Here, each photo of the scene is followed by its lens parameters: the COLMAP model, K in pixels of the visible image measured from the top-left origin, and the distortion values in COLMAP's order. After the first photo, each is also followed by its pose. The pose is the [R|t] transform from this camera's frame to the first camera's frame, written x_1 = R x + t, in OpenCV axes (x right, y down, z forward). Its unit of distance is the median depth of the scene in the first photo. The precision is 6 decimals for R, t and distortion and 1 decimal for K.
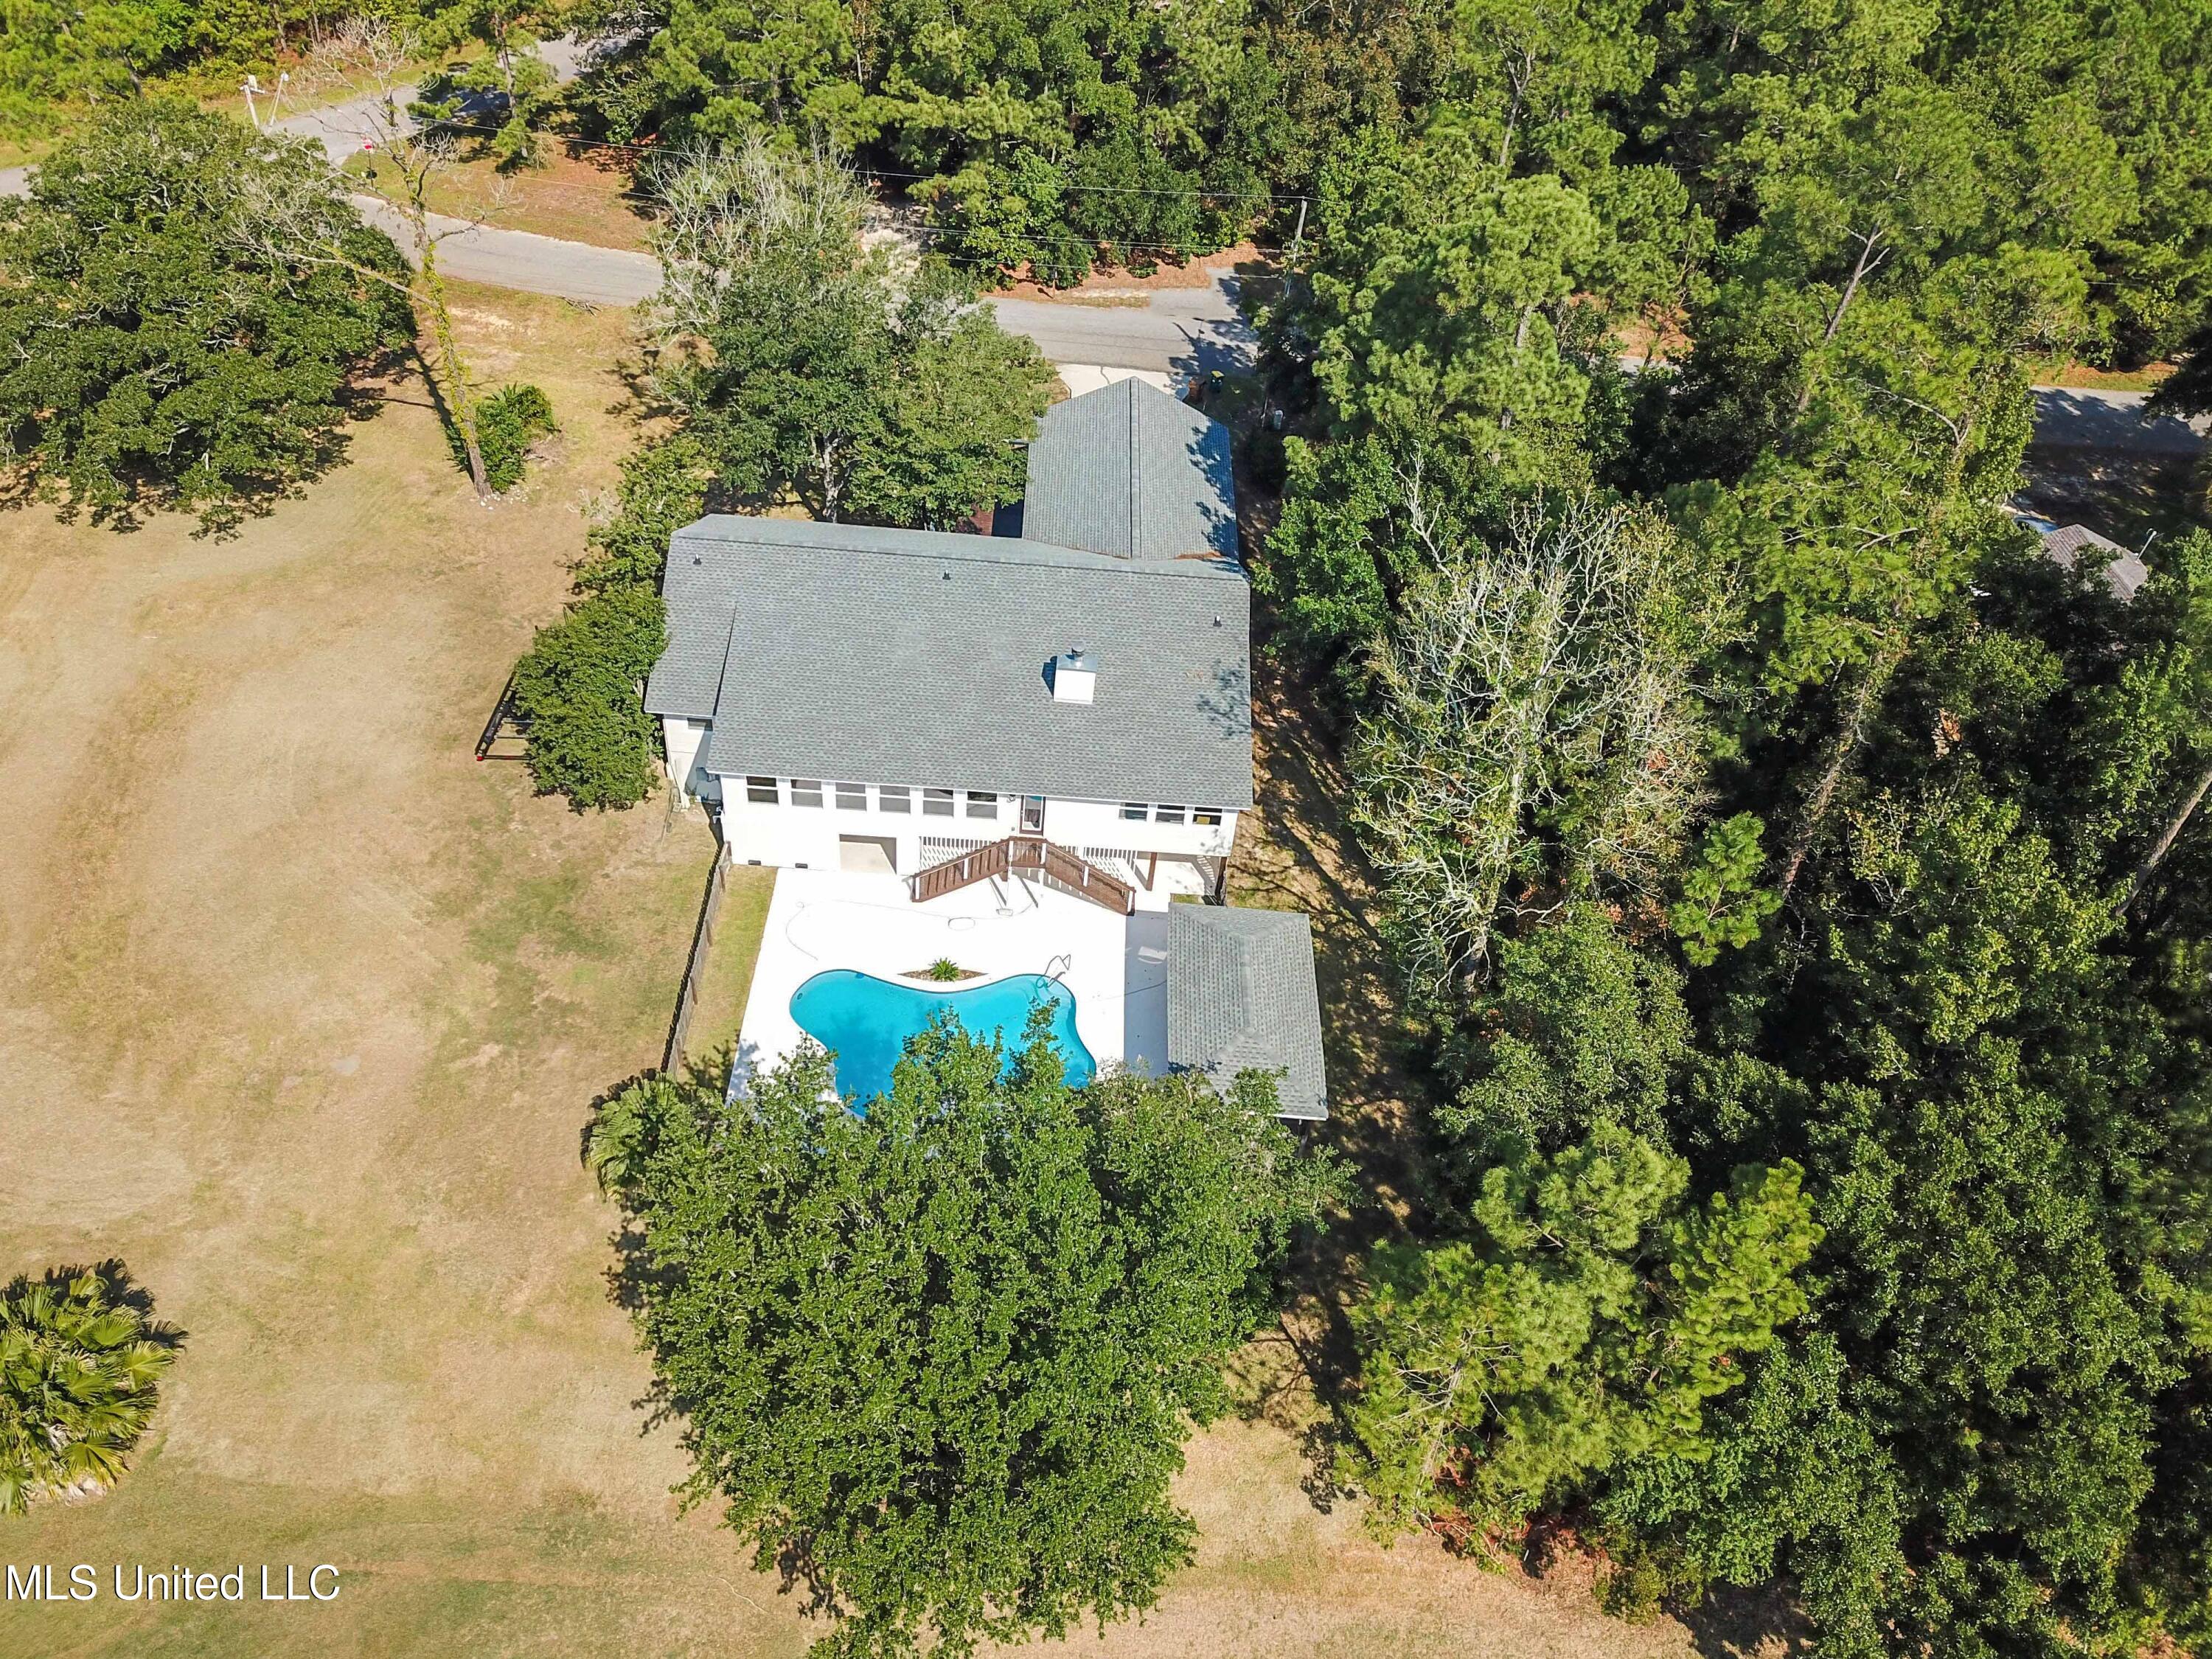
lens RADIAL K [[1697.1, 0, 1106.0], [0, 1697.1, 829.5], [0, 0, 1]] dist [0.033930, -0.001084]
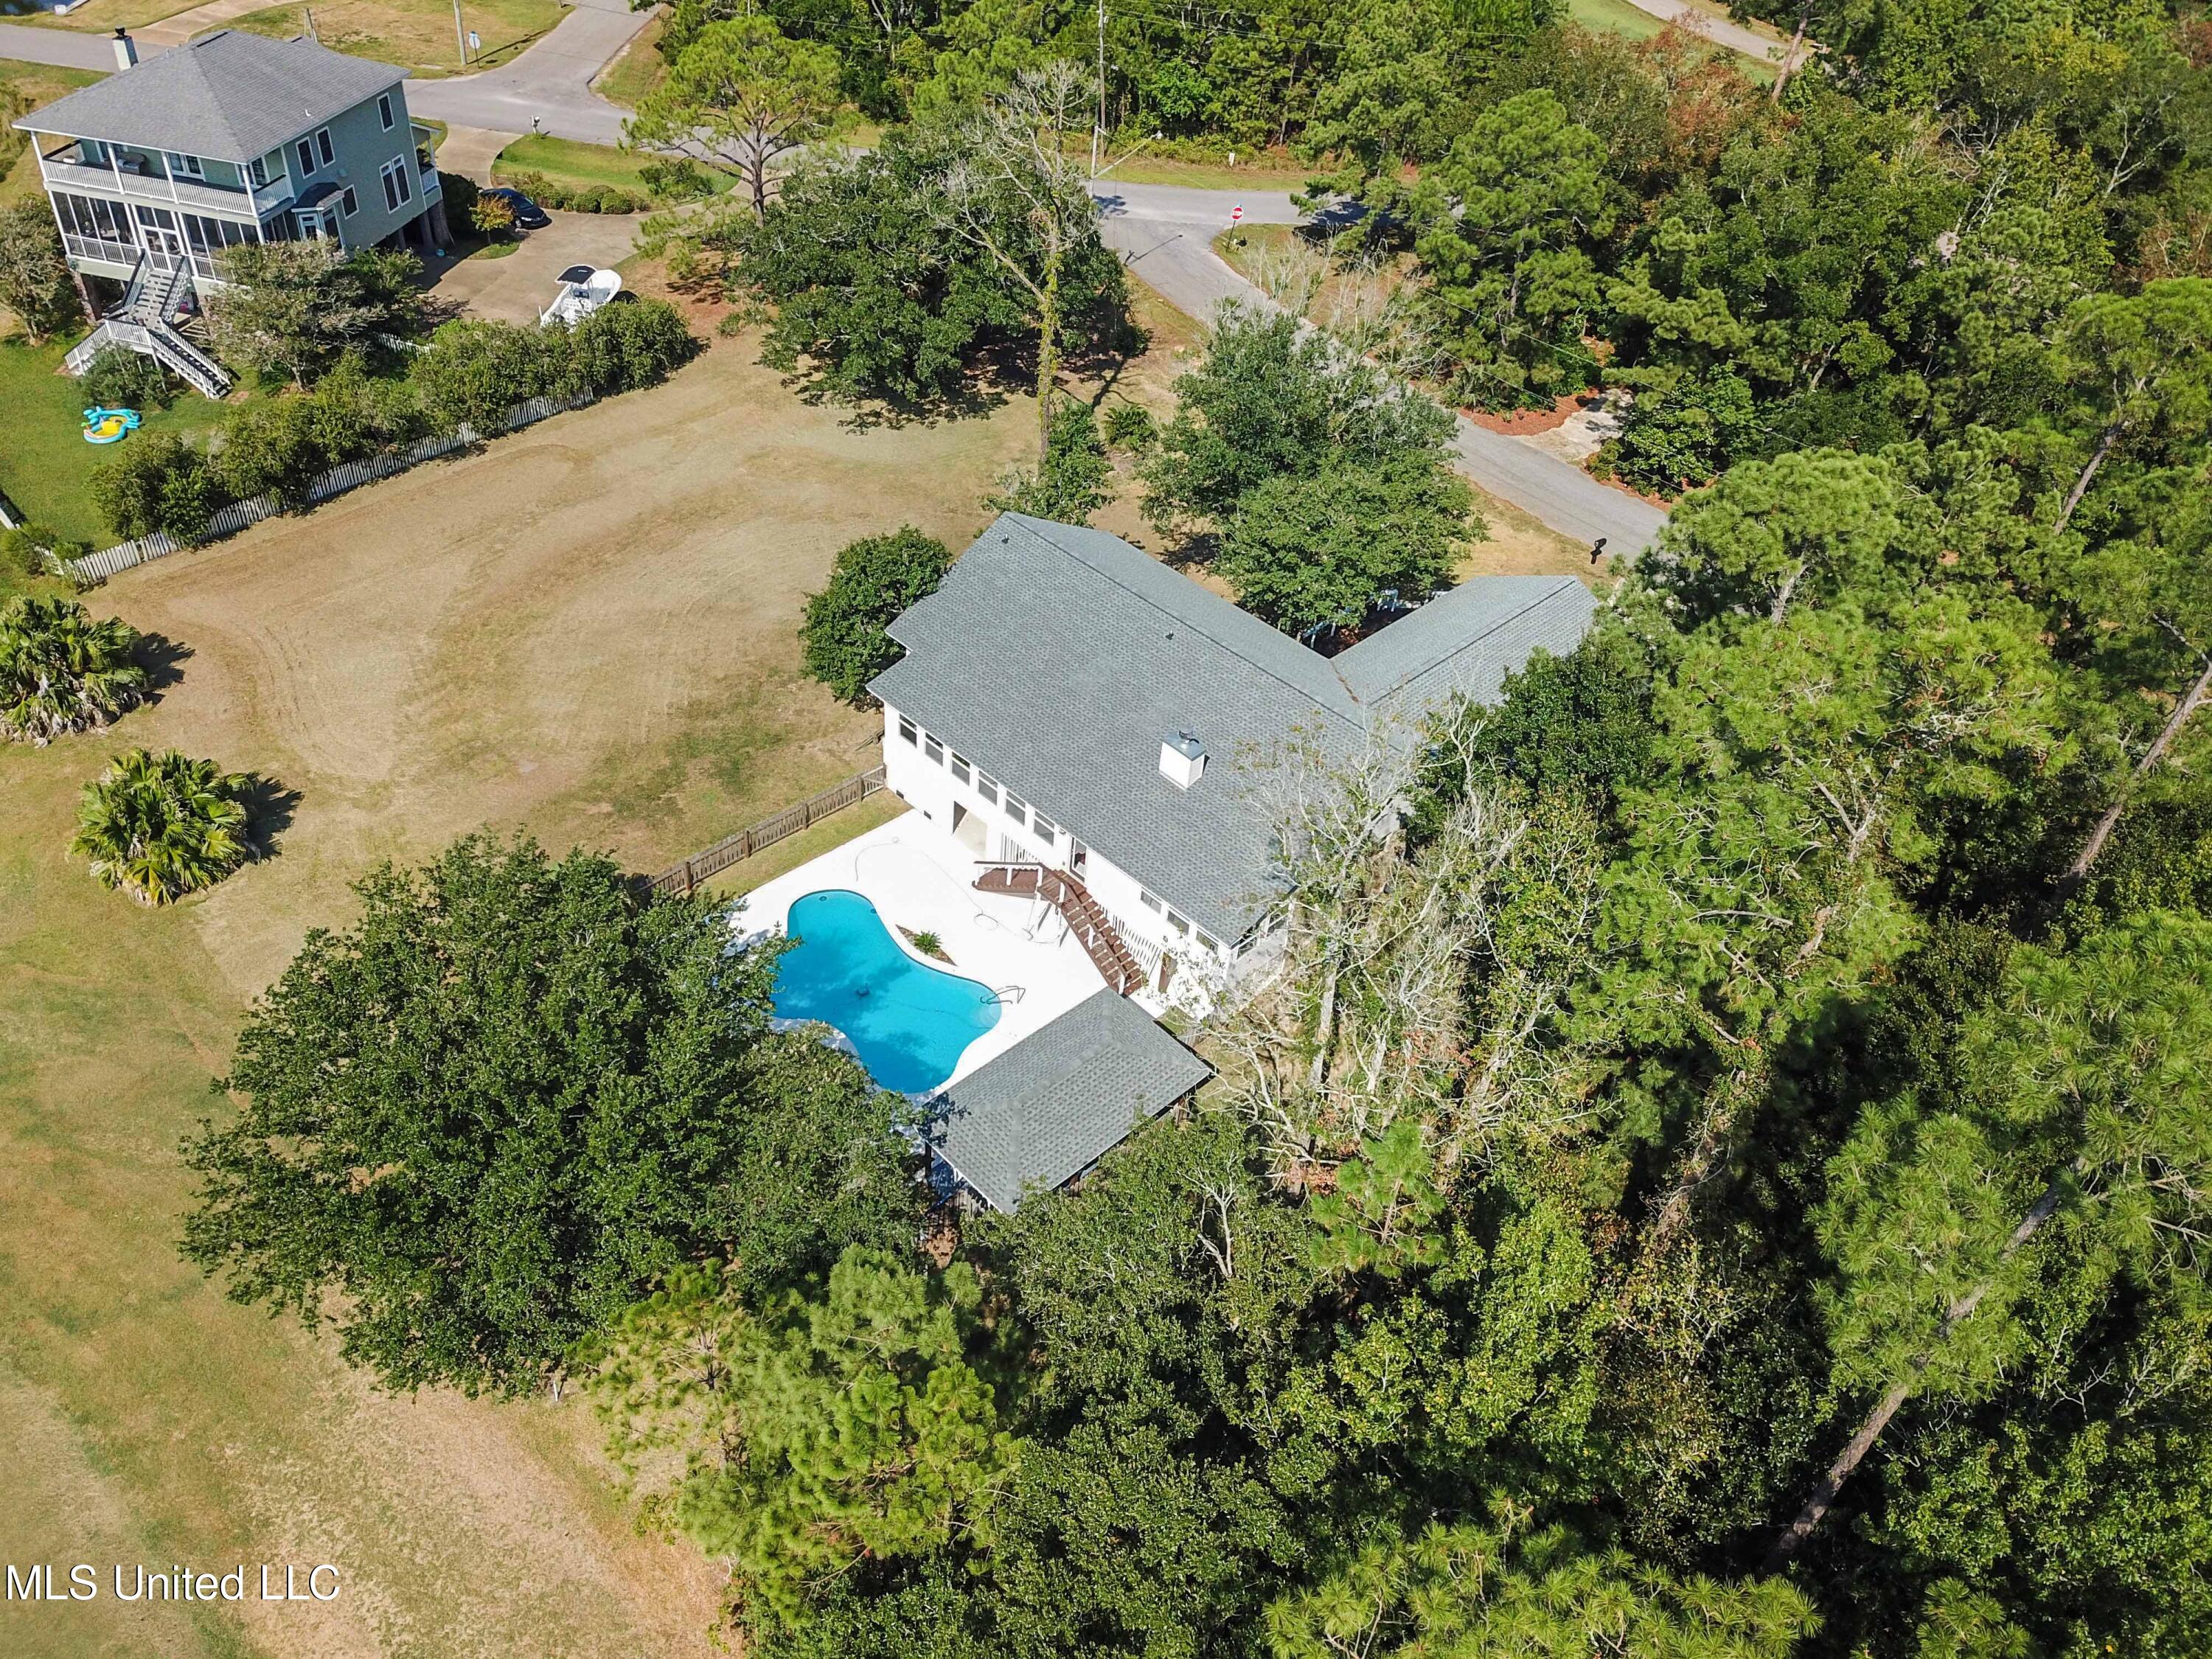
lens RADIAL K [[1697.1, 0, 1106.0], [0, 1697.1, 829.5], [0, 0, 1]] dist [0.033930, -0.001084]
pose [[0.727523, 0.430400, -0.534291, 0.480203], [-0.485116, 0.873392, 0.043000, -0.071614], [0.485153, 0.227910, 0.844206, 0.136026]]
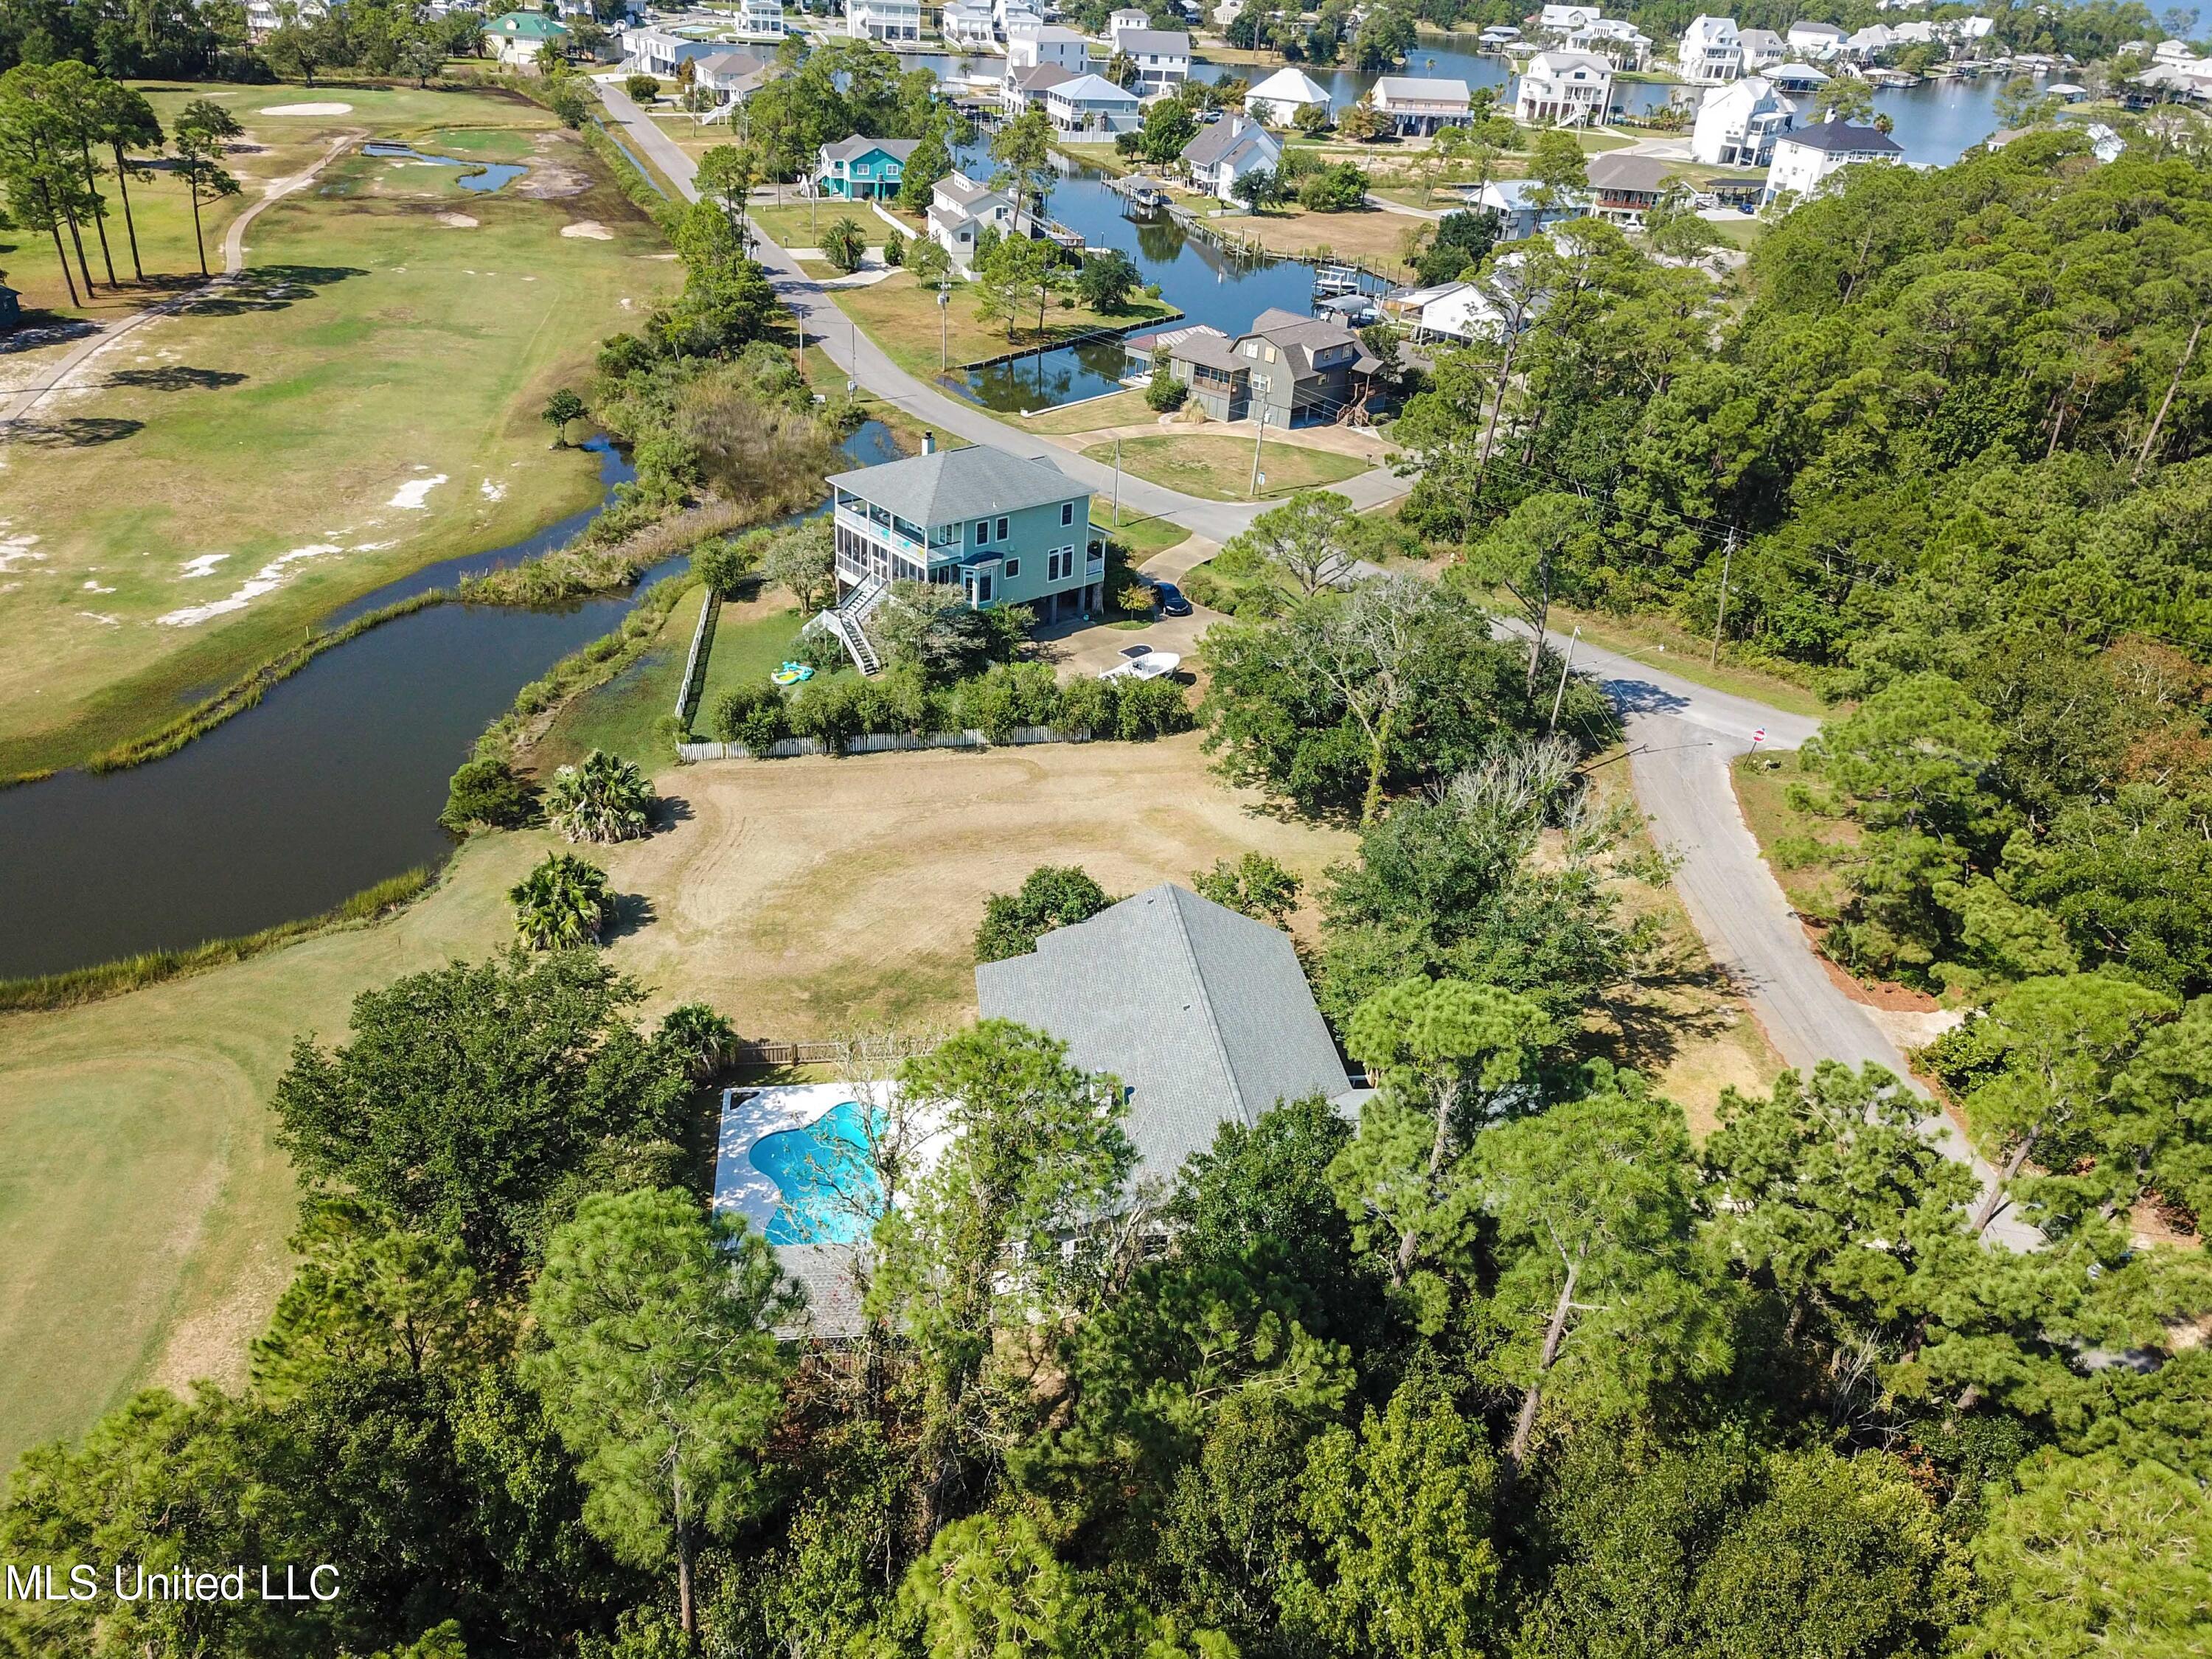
lens RADIAL K [[1661.4, 0, 1106.0], [0, 1661.4, 829.5], [0, 0, 1]] dist [0.035854, 0.000918]
pose [[0.166855, 0.429812, -0.887367, 0.886782], [-0.703457, 0.682511, 0.198312, -0.431089], [0.690875, 0.591135, 0.416235, 0.394423]]
